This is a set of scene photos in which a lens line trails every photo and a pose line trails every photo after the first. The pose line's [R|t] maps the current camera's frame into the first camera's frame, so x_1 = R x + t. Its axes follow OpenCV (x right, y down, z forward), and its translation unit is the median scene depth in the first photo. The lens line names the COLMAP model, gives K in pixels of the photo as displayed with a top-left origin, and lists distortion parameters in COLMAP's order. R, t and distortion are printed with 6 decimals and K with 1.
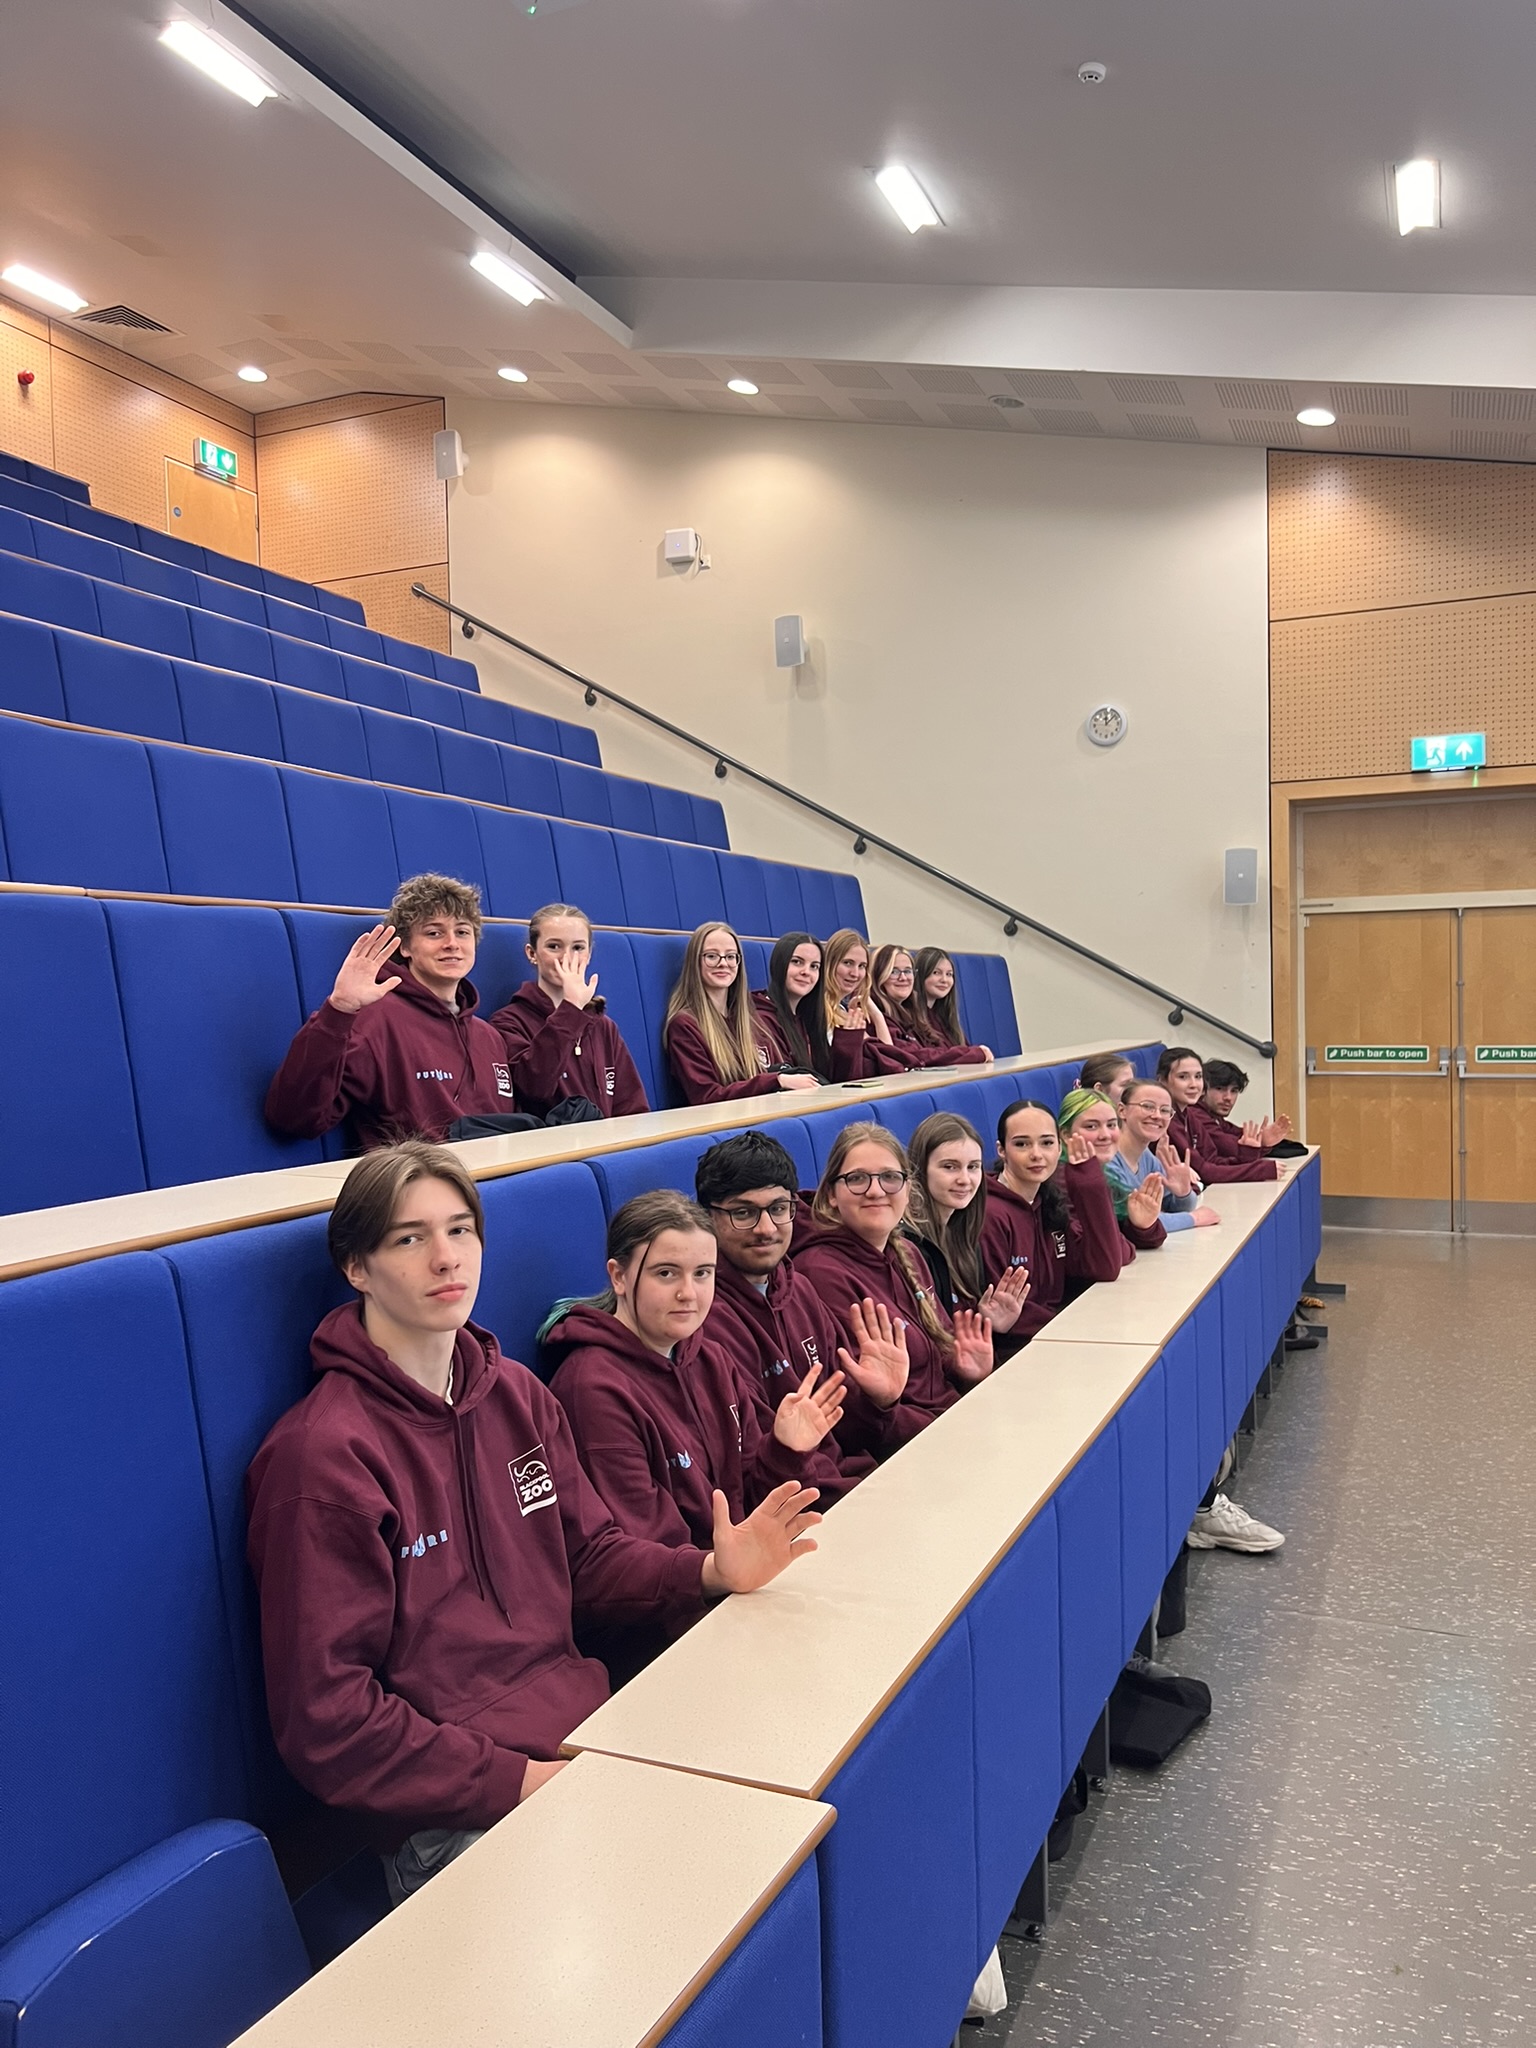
lens RADIAL K [[1533.1, 0, 751.6], [0, 1533.1, 1029.9], [0, 0, 1]] dist [0.053473, -0.053855]
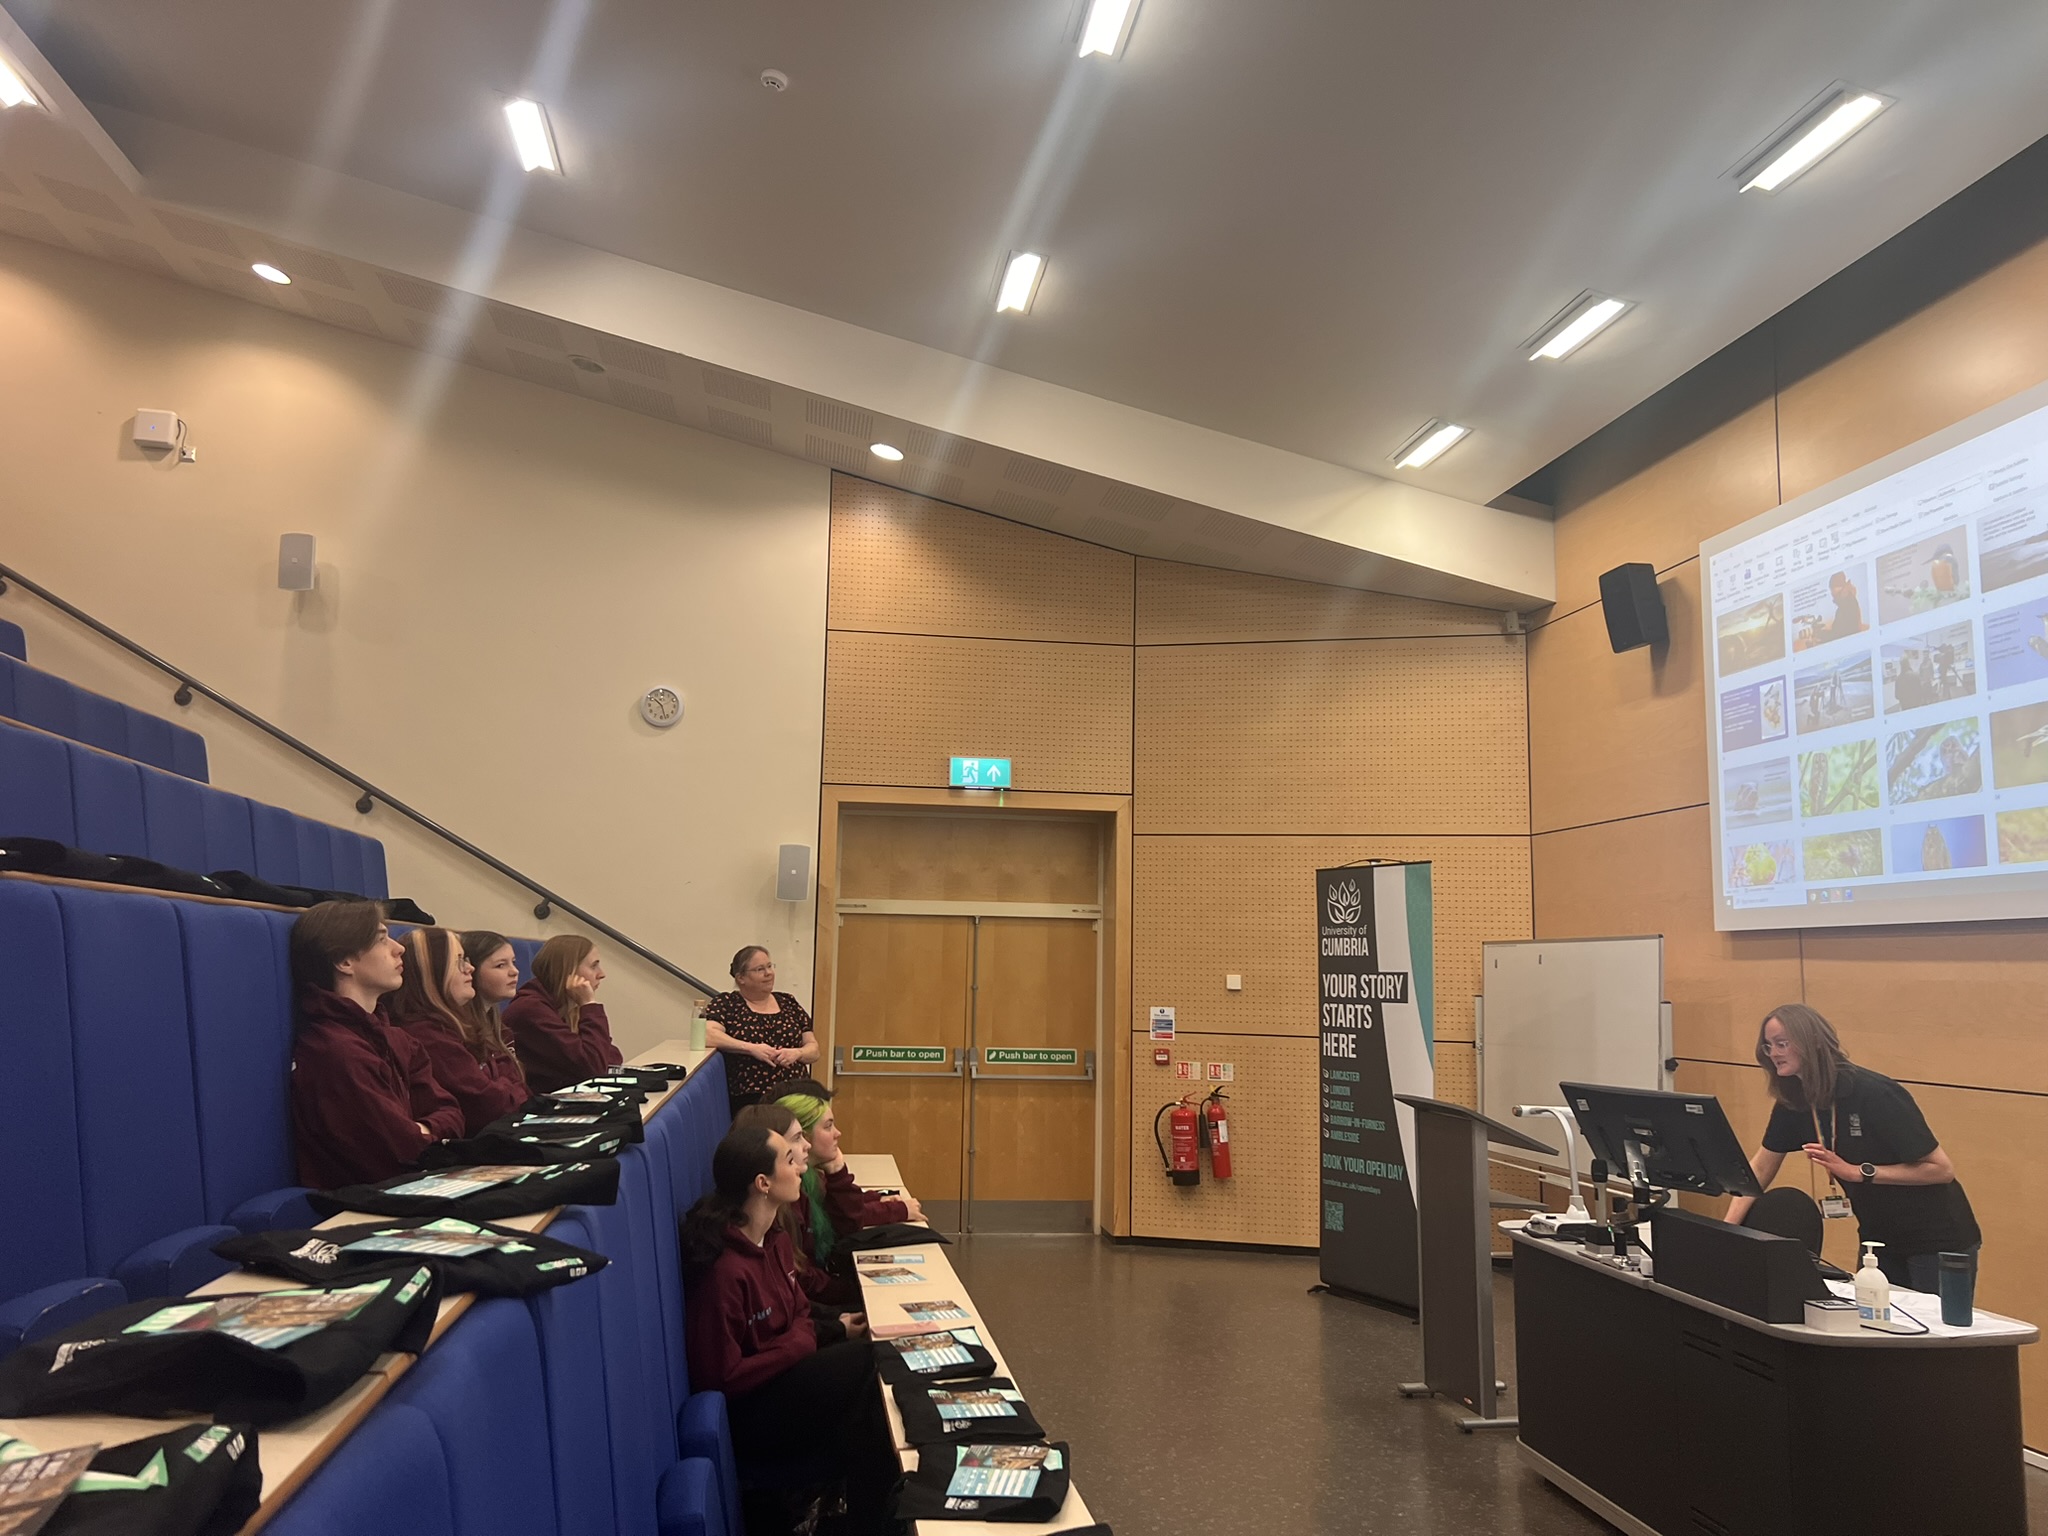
lens RADIAL K [[1533.1, 0, 1002.8], [0, 1533.1, 772.0], [0, 0, 1]] dist [0.053473, -0.053855]
pose [[0.847505, 0.104221, 0.520456, -0.086714], [-0.023803, 0.987010, -0.158888, -0.009207], [-0.530254, 0.122270, 0.838976, 0.084771]]
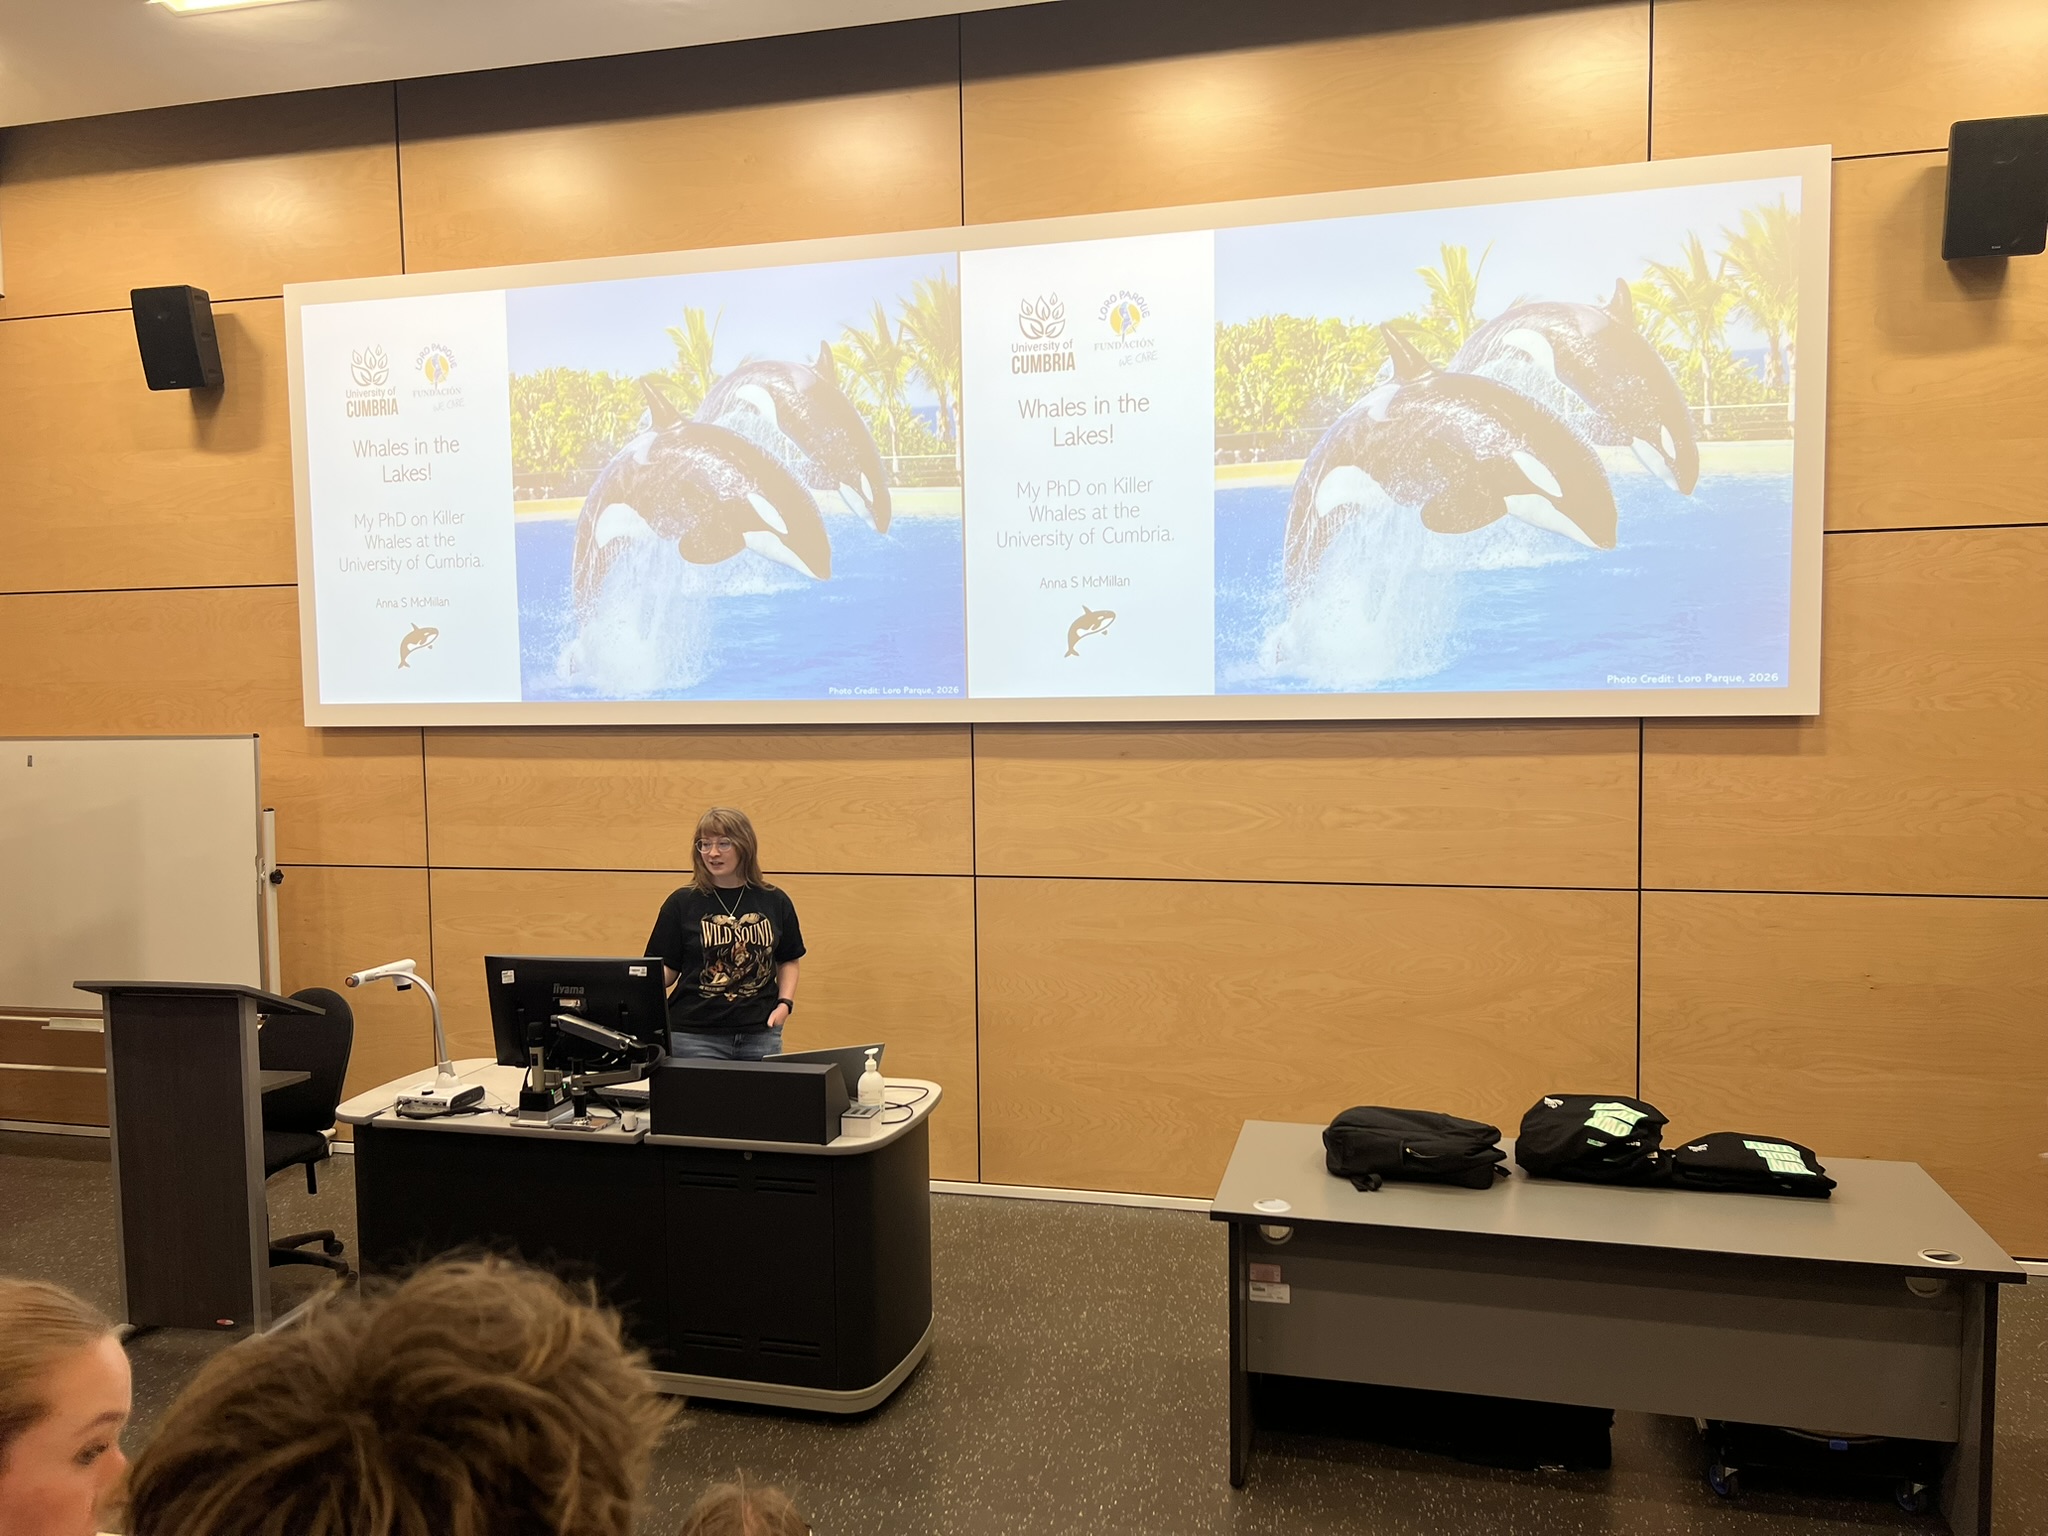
lens RADIAL K [[1533.1, 0, 1025.9], [0, 1533.1, 772.5], [0, 0, 1]] dist [0.053473, -0.053855]
pose [[-0.172054, -0.043033, 0.984147, -0.131732], [0.039881, 0.997922, 0.050608, -0.061728], [-0.984280, 0.047956, -0.169980, 0.339852]]
